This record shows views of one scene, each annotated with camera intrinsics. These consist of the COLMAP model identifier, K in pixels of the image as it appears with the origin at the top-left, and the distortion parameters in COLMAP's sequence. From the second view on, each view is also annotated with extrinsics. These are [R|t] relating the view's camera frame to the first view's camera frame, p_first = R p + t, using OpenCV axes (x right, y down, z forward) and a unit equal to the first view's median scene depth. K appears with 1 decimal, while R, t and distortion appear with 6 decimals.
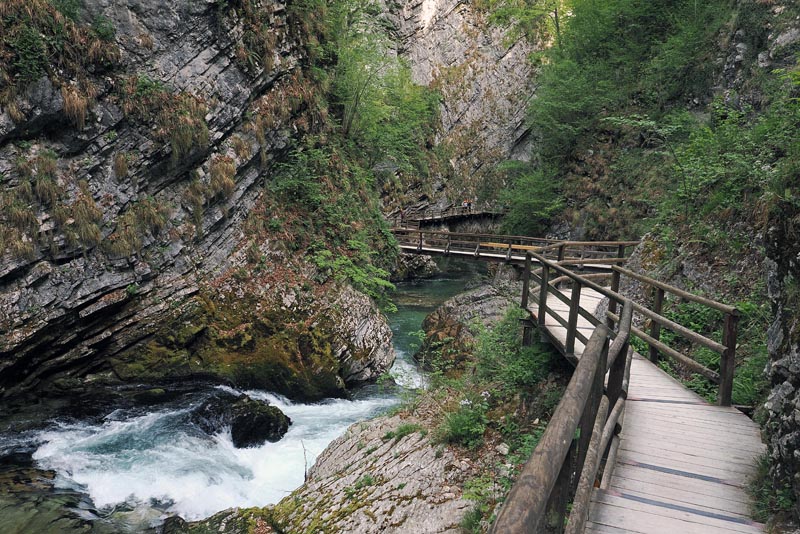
lens RADIAL K [[711.6, 0, 400.0], [0, 711.6, 267.0], [0, 0, 1]] dist [0.000569, 0.001559]
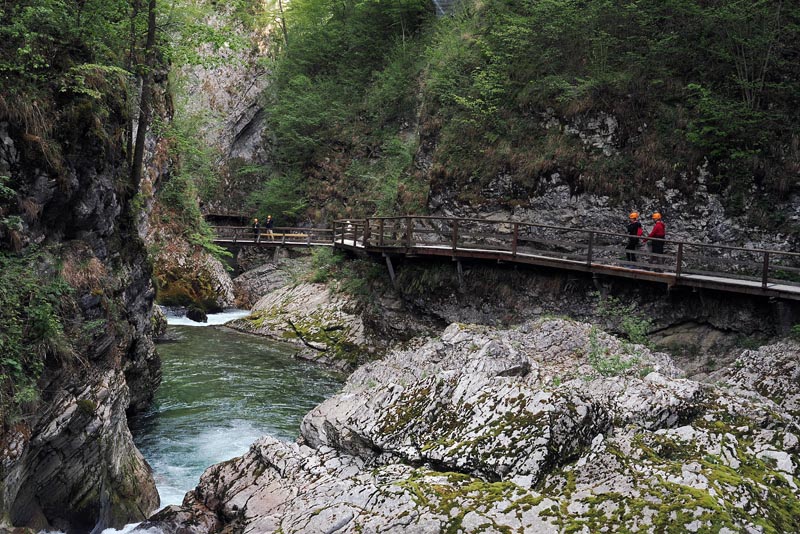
lens RADIAL K [[847.4, 0, 400.0], [0, 847.4, 267.0], [0, 0, 1]] dist [-0.000251, -0.000552]
pose [[0.935150, -0.041586, 0.351804, -0.126493], [0.046831, 0.998882, -0.006406, 0.031921], [-0.351144, 0.022466, 0.936052, -0.368399]]
